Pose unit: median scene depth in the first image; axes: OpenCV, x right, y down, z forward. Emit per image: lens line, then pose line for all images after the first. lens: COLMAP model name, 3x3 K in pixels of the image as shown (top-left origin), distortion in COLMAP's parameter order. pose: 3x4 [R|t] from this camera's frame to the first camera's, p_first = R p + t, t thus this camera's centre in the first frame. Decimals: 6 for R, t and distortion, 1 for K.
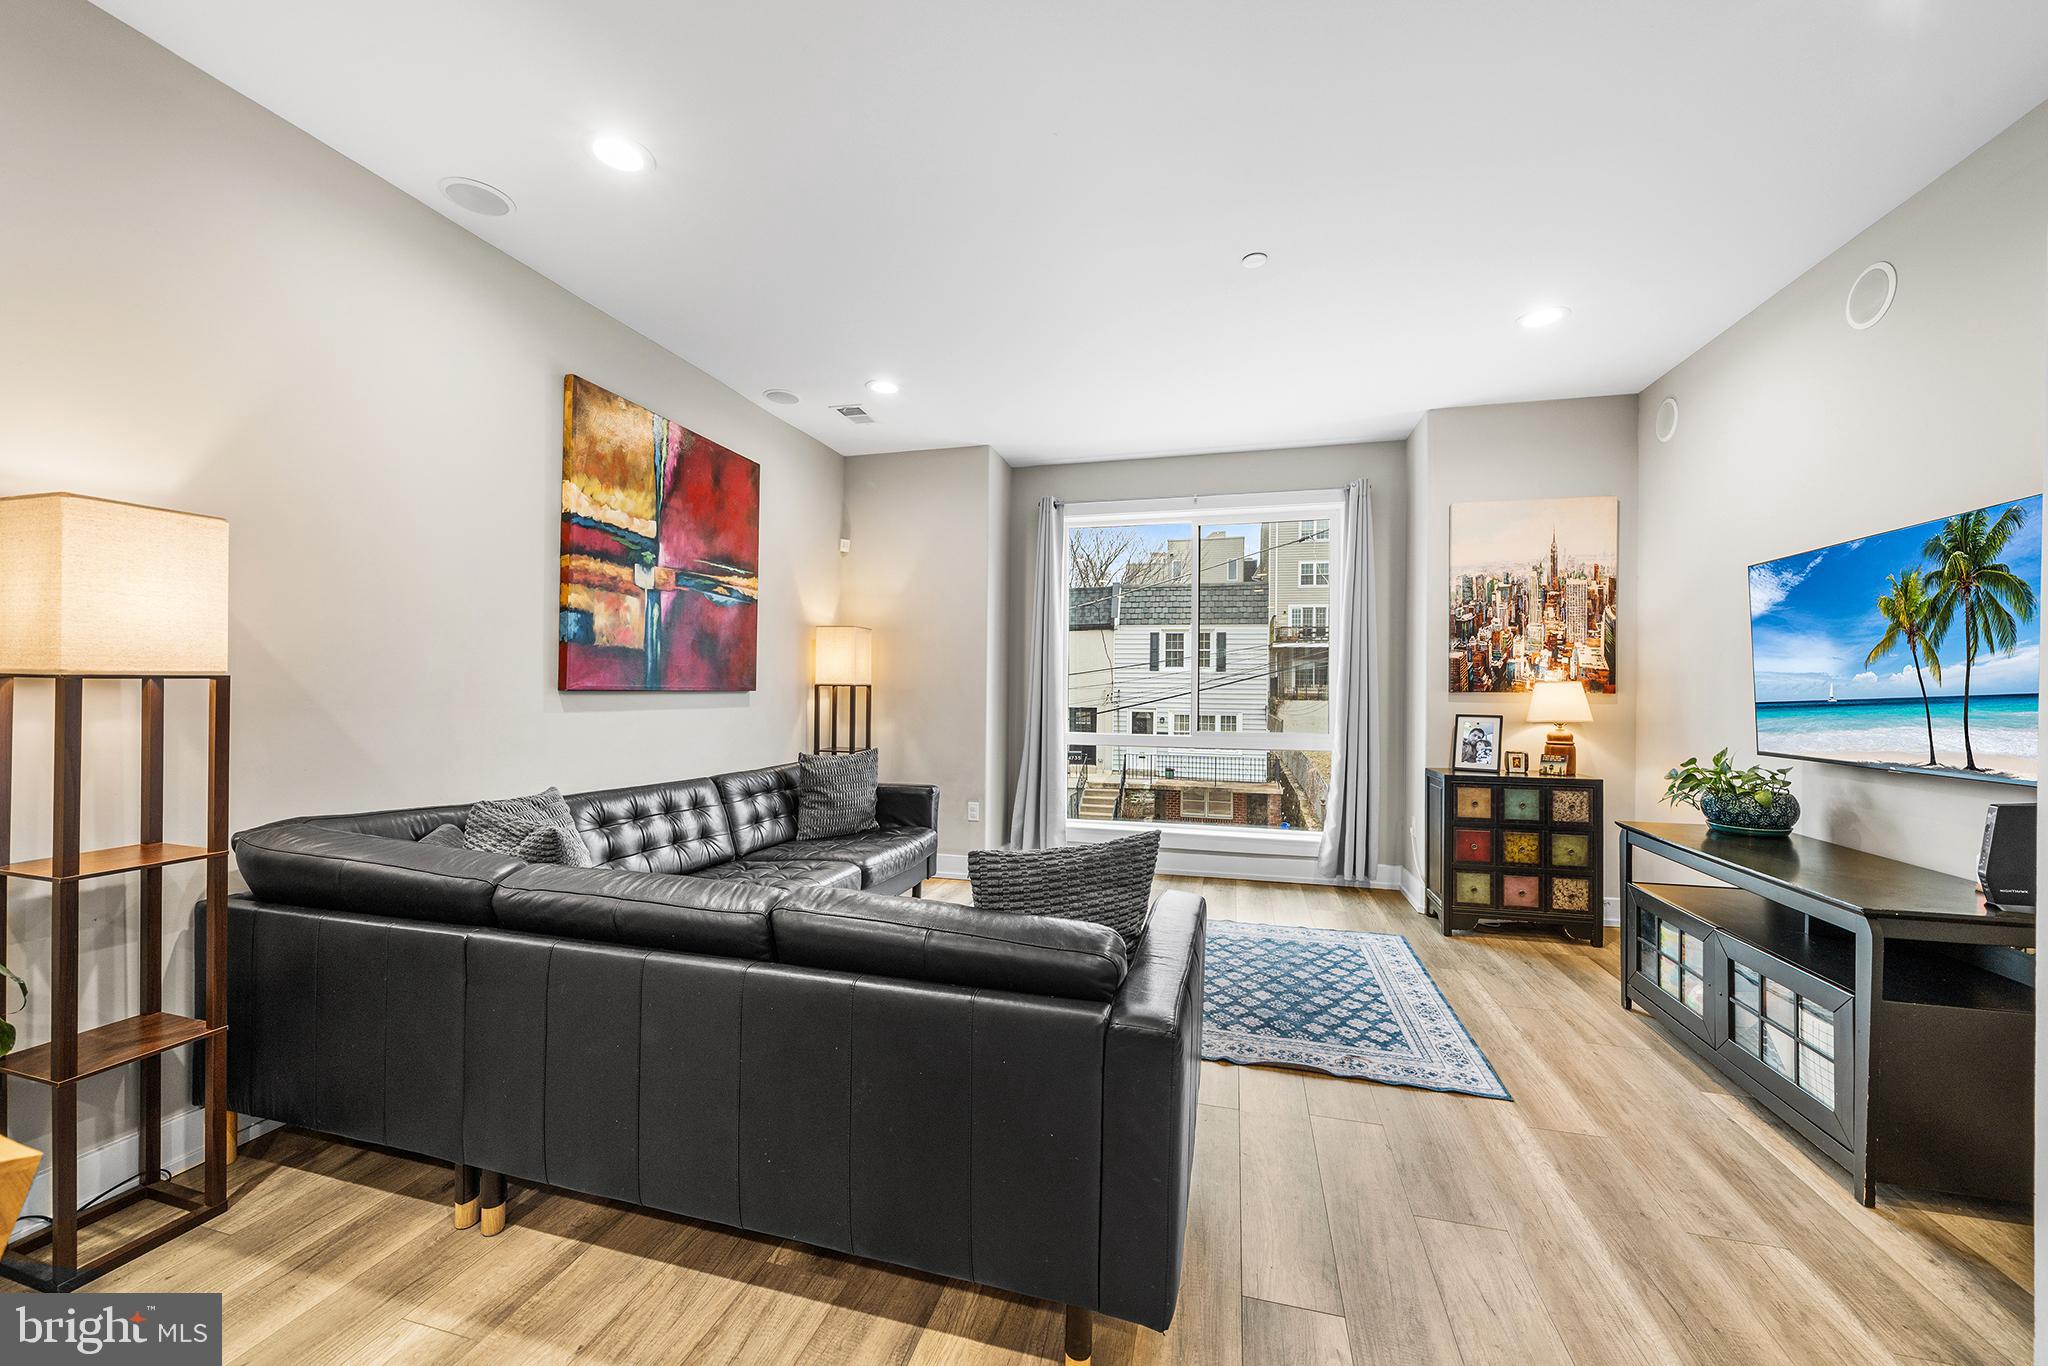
lens RADIAL K [[767.4, 0, 1024.1], [0, 767.4, 682.6], [0, 0, 1]] dist [-0.001432, -0.000354]
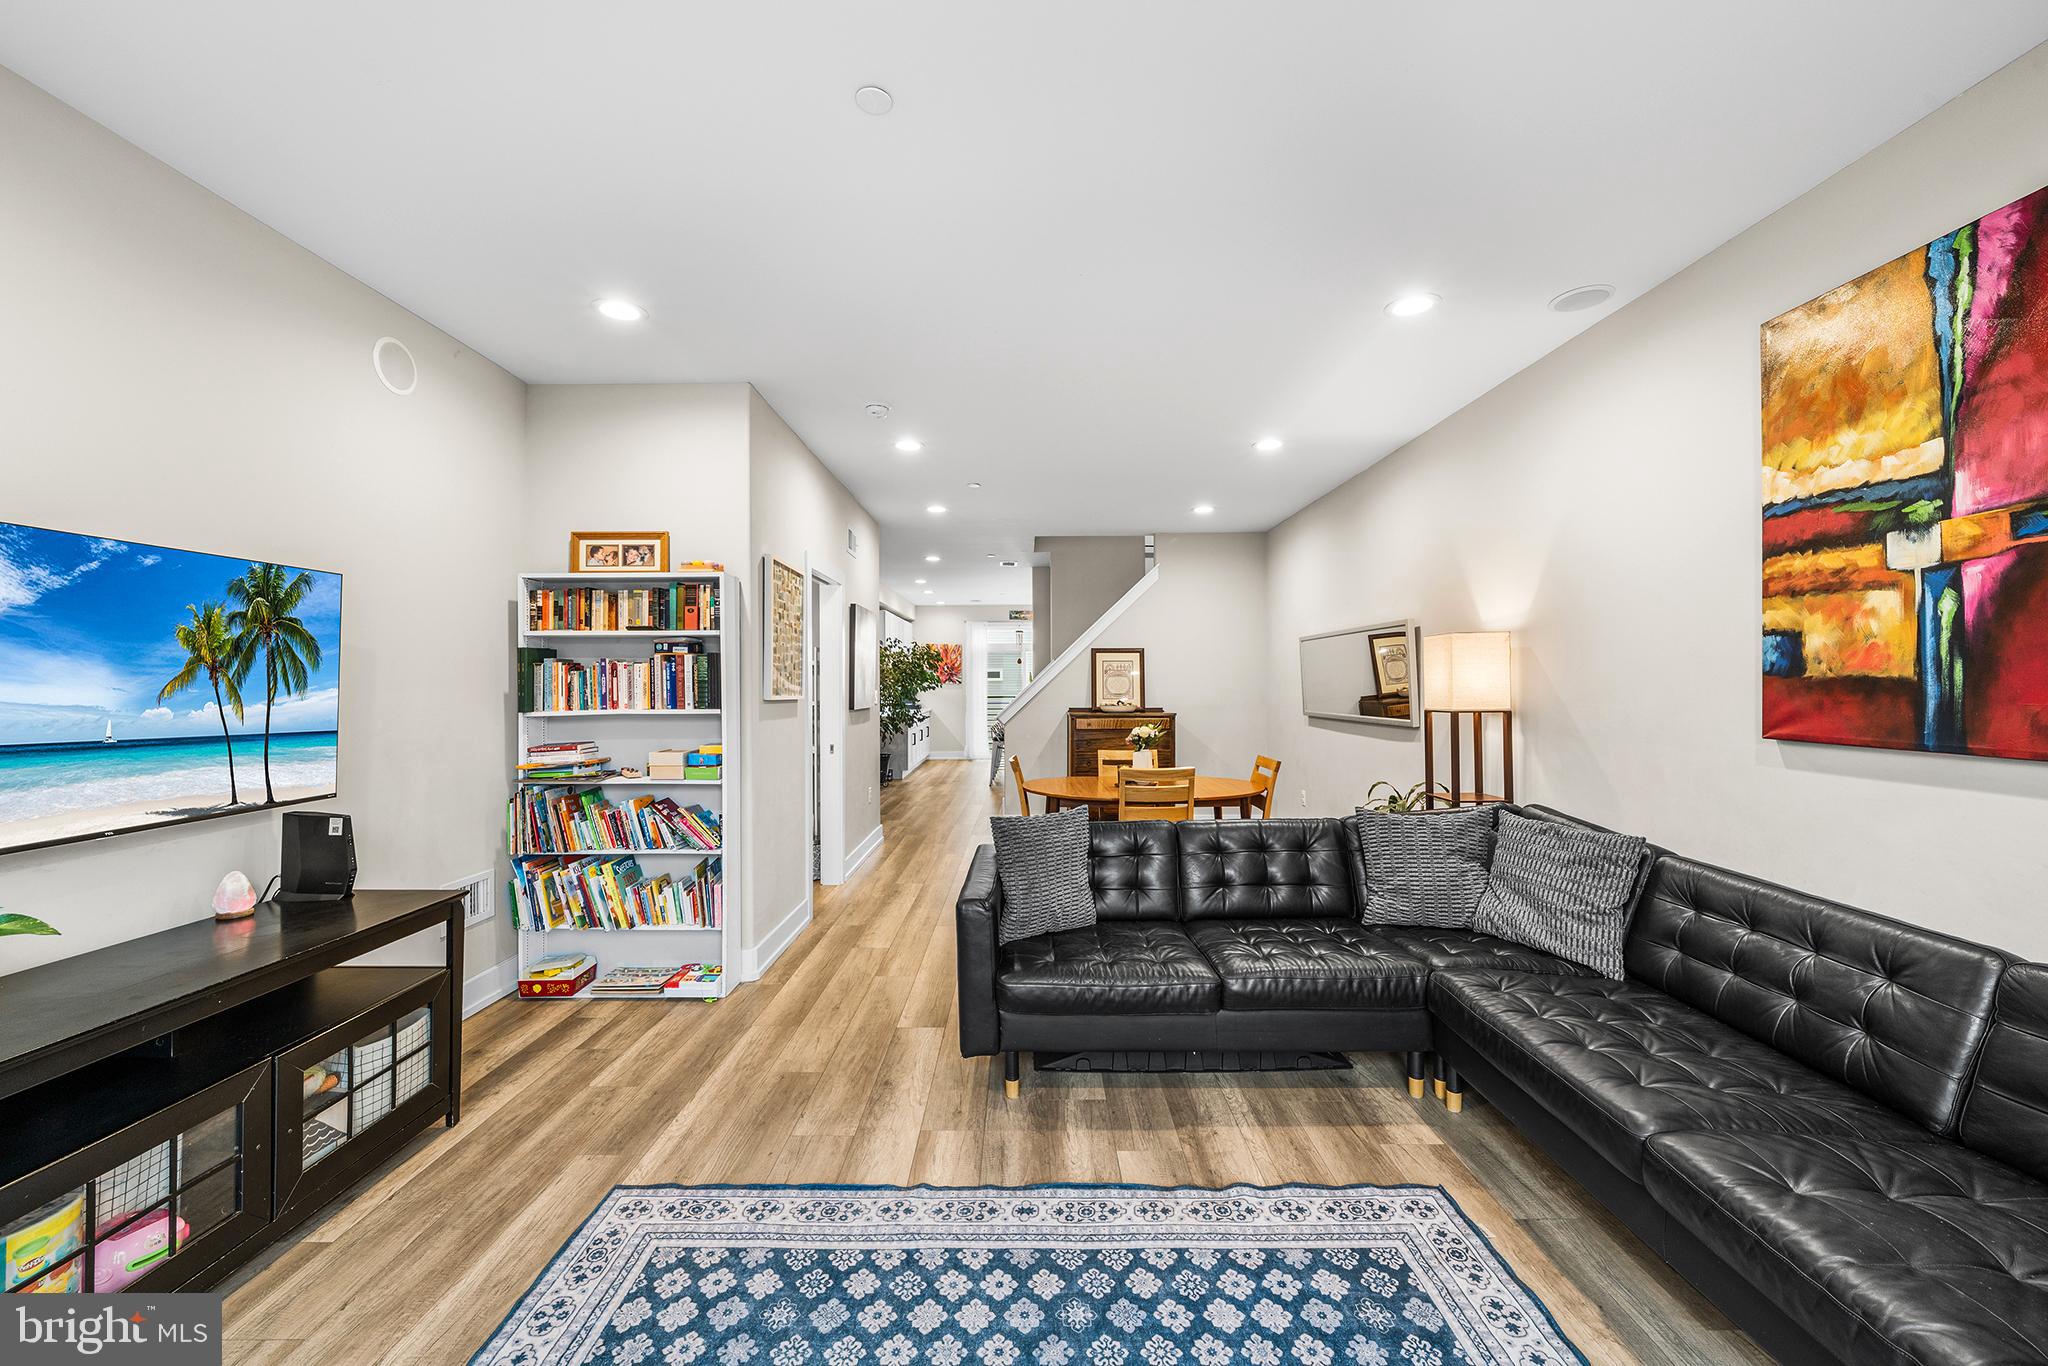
lens RADIAL K [[776.2, 0, 1024.5], [0, 776.2, 681.9], [0, 0, 1]] dist [-0.001220, -0.000149]
pose [[-0.966043, -0.008477, -0.258242, 0.263962], [-0.005760, 0.999920, -0.011279, -0.027855], [0.258317, -0.009408, -0.966014, 1.291787]]
